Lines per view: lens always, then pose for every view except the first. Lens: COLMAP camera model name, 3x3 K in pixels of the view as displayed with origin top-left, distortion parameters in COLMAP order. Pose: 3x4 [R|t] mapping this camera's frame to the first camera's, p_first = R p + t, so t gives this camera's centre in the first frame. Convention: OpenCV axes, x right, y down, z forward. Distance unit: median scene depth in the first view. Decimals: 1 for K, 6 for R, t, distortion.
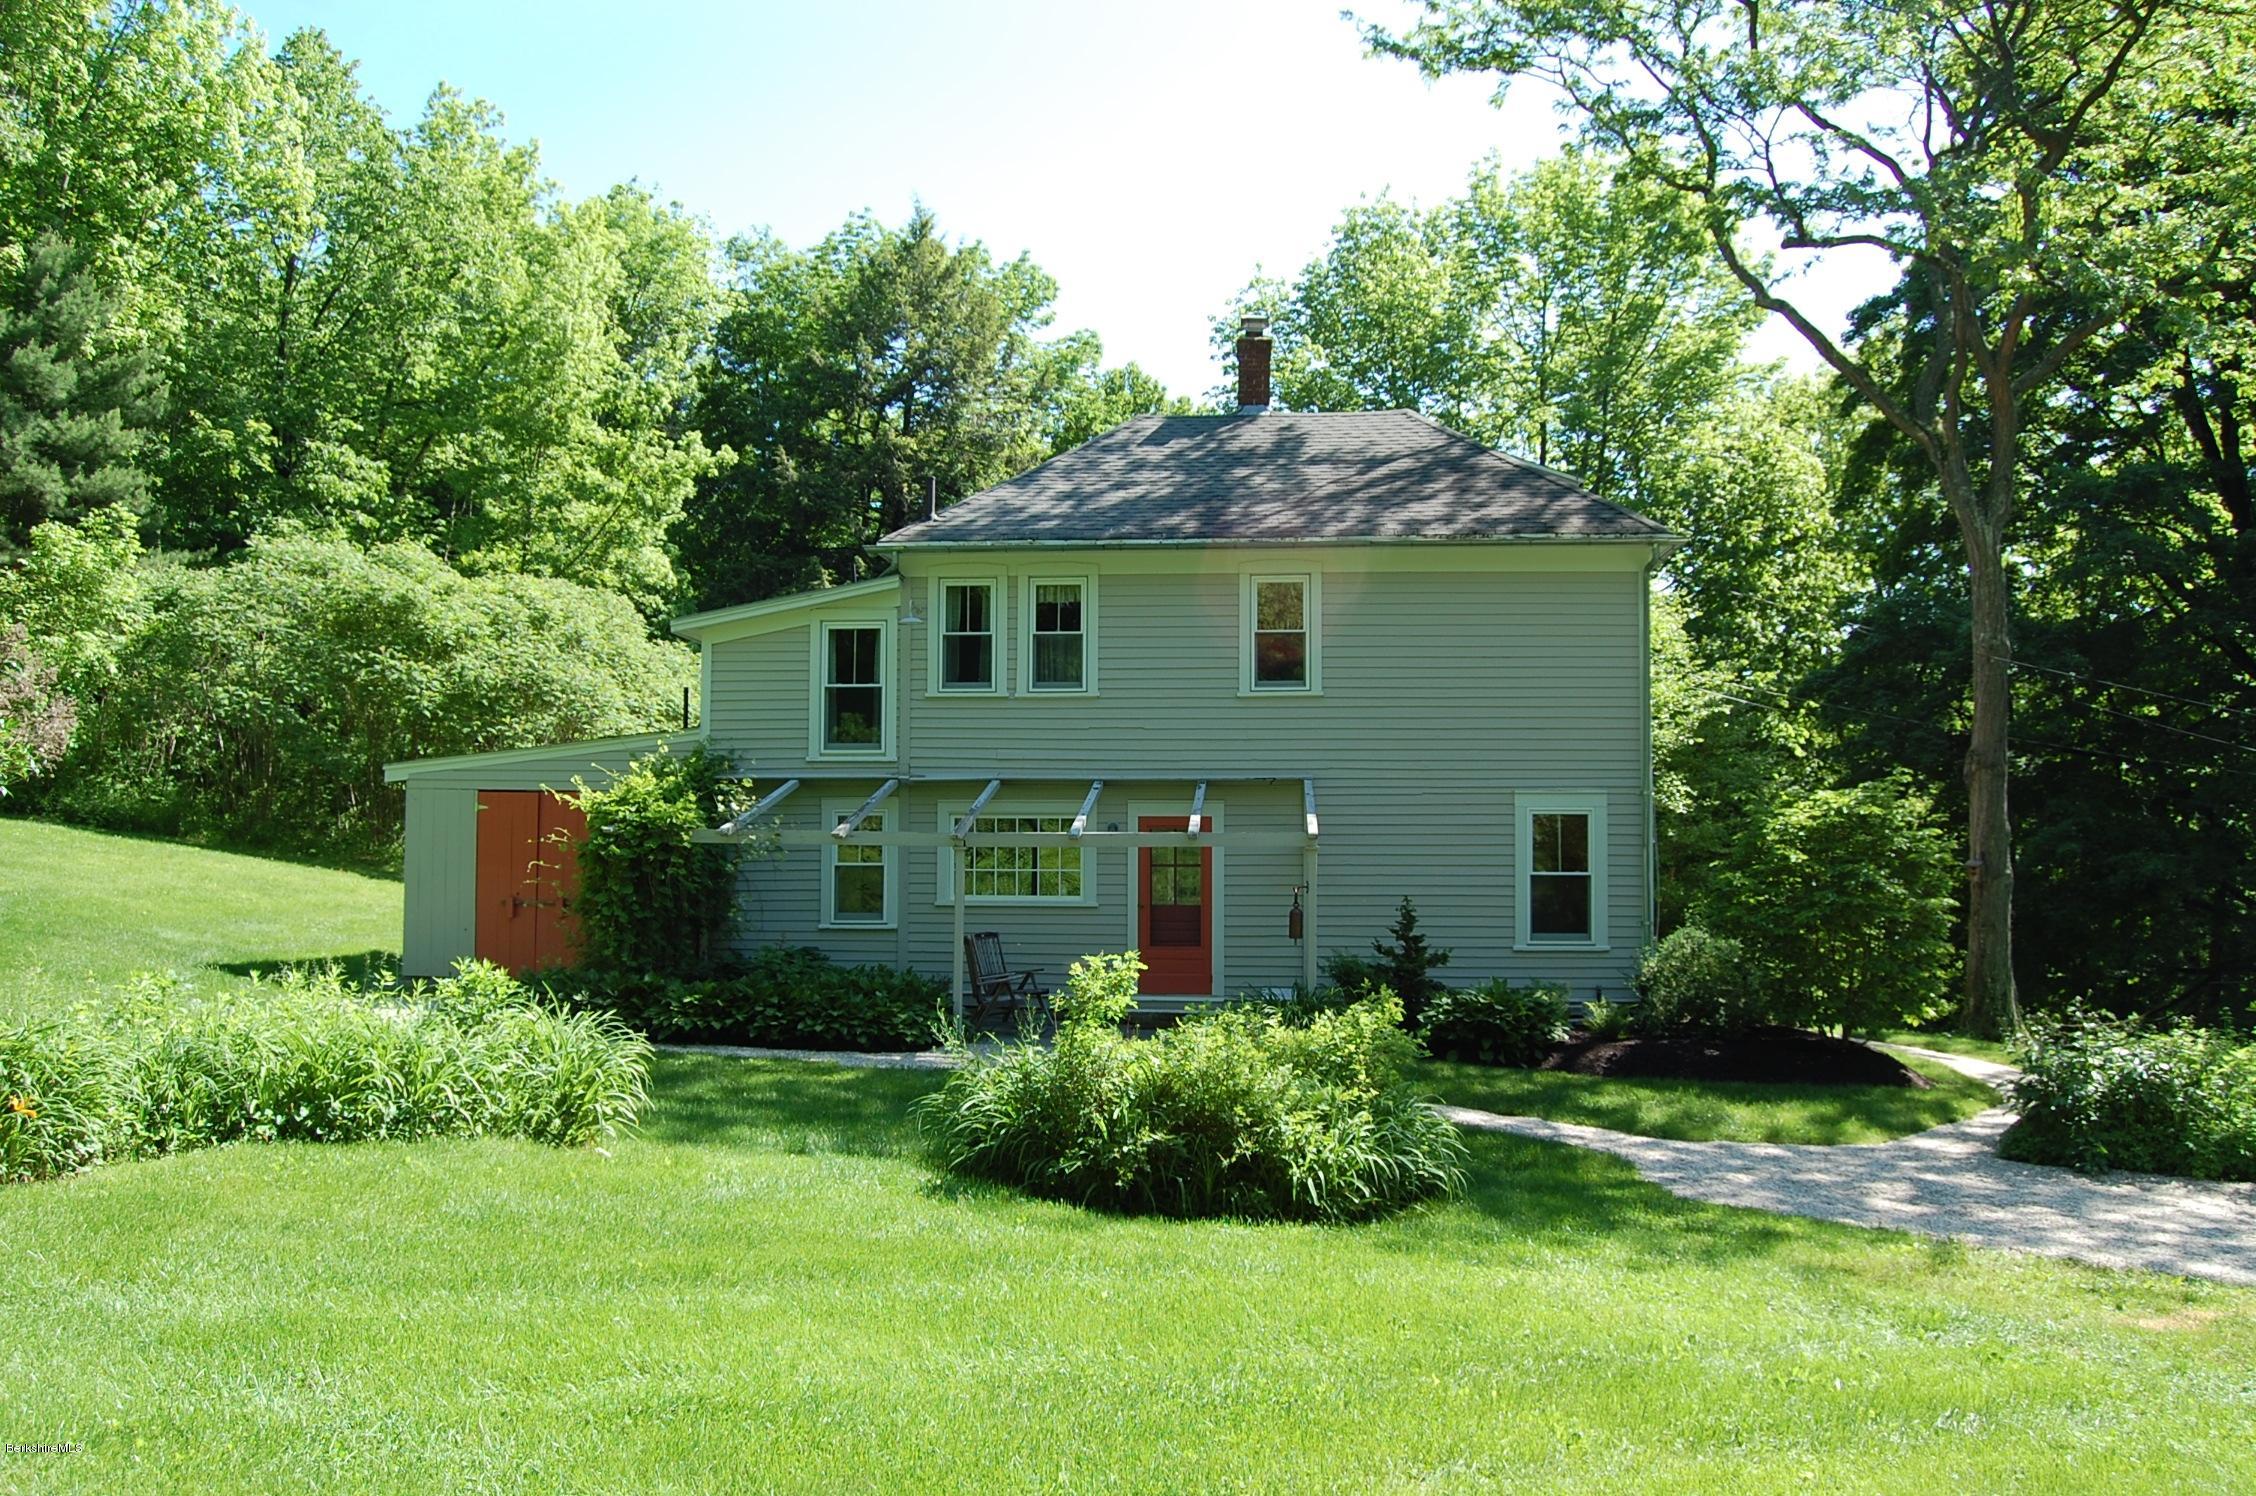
lens RADIAL K [[1777.7, 0, 1138.3], [0, 1777.7, 765.4], [0, 0, 1]] dist [-0.078856, 0.016087]
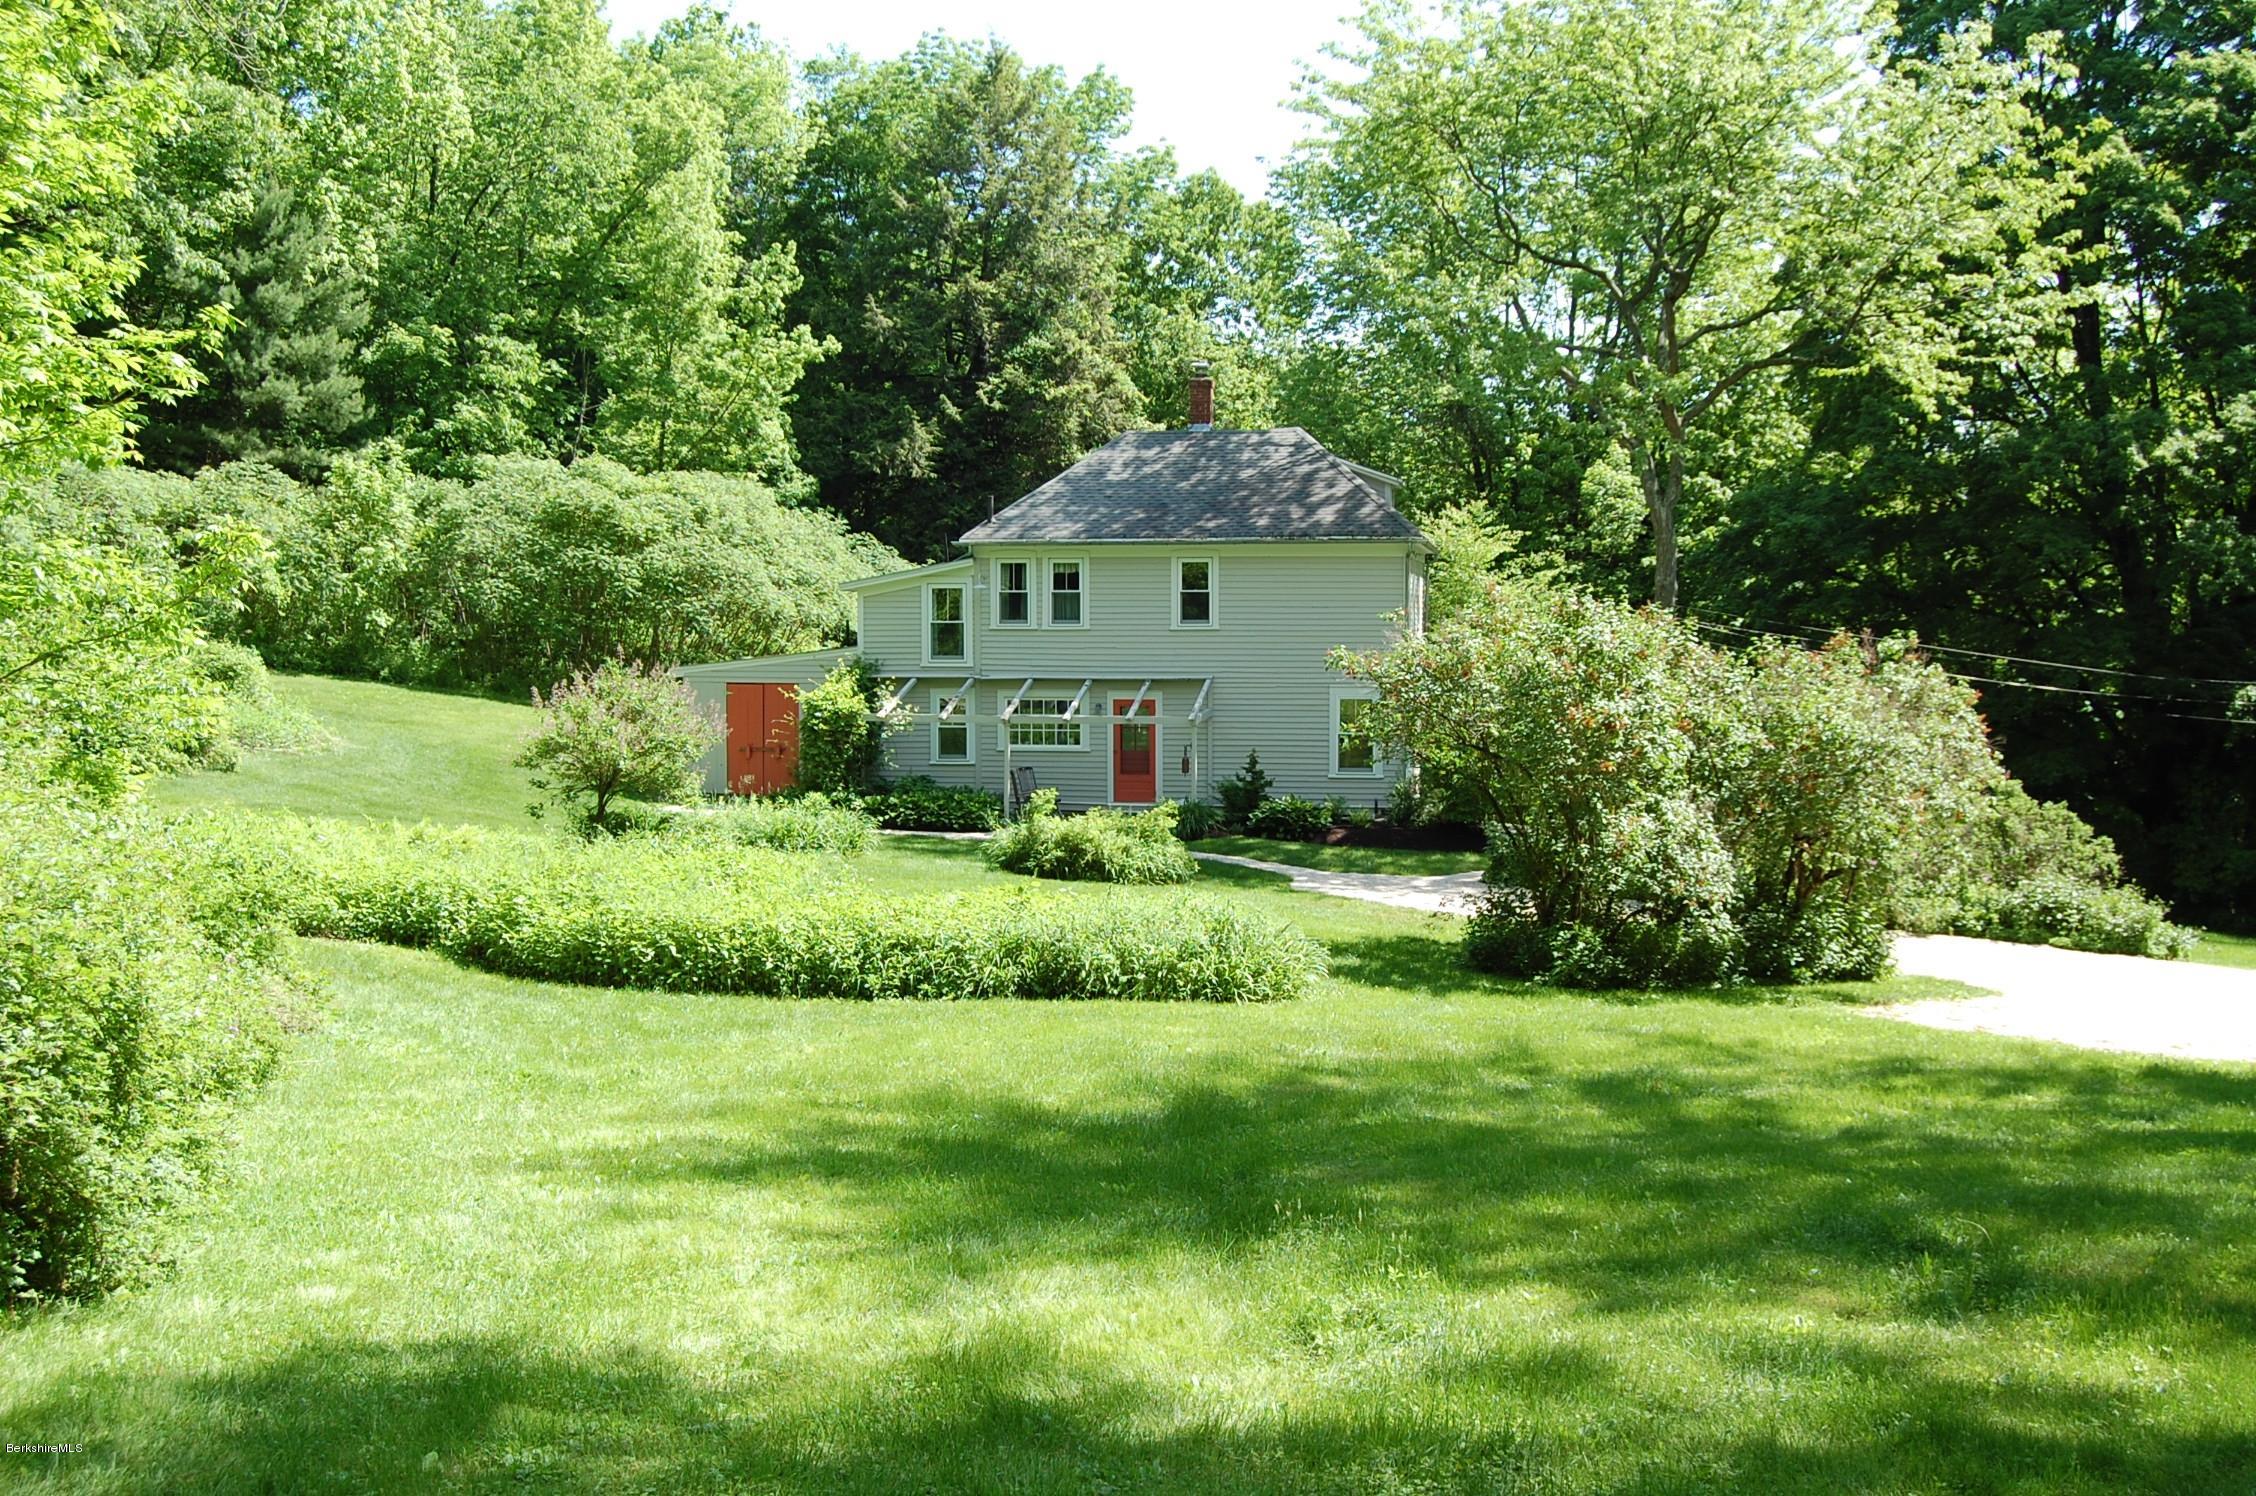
lens RADIAL K [[2413.2, 0, 1125.8], [0, 2413.2, 744.7], [0, 0, 1]] dist [-0.025709, 0.000000]
pose [[0.996725, -0.000722, -0.080863, 0.115127], [0.009415, 0.994195, 0.107179, -0.101779], [0.080316, -0.107590, 0.990946, -0.755276]]
